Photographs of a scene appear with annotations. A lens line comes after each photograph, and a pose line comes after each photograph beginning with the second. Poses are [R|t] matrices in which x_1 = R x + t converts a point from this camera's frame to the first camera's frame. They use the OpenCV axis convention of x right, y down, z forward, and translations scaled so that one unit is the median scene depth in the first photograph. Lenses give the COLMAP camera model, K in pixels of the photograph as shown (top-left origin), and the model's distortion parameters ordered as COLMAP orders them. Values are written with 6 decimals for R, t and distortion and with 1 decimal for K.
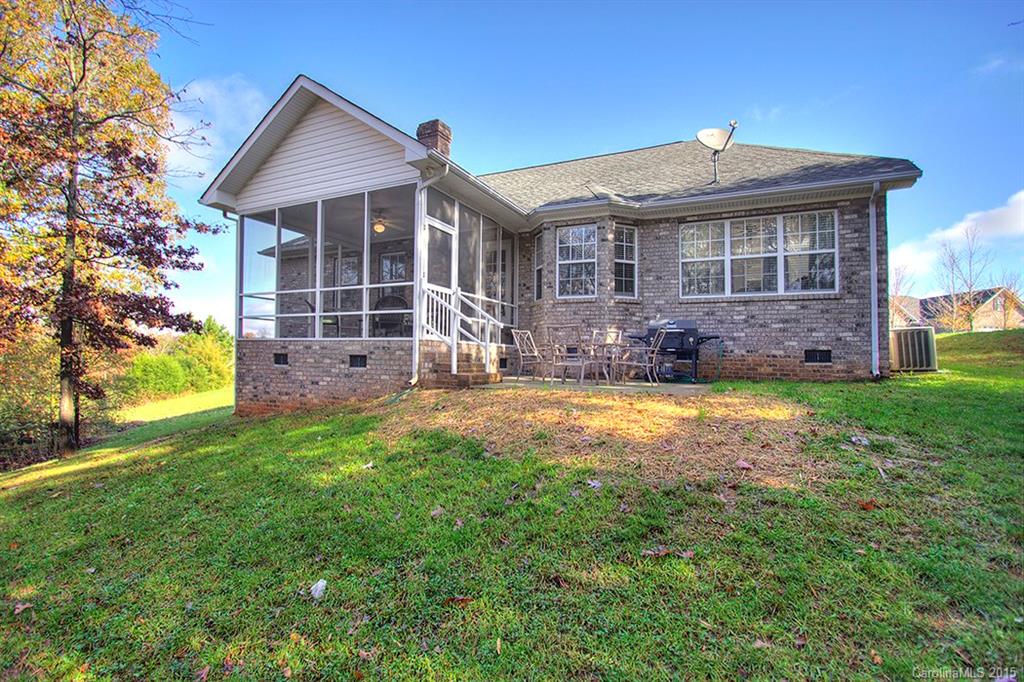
lens RADIAL K [[482.4, 0, 518.0], [0, 482.4, 340.0], [0, 0, 1]] dist [-0.009552, 0.000183]
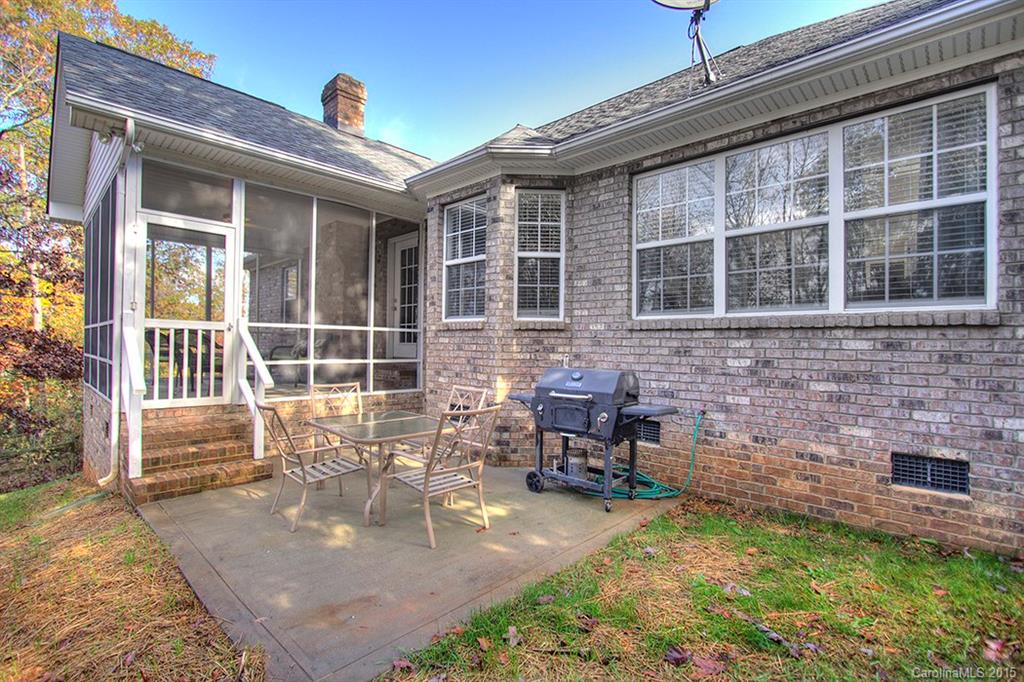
lens RADIAL K [[482.4, 0, 507.8], [0, 482.4, 343.4], [0, 0, 1]] dist [-0.009552, 0.000183]
pose [[0.949073, -0.007557, -0.314966, 0.398418], [0.015930, 0.999585, 0.024020, -0.080989], [0.314654, -0.027814, 0.948799, 0.496014]]
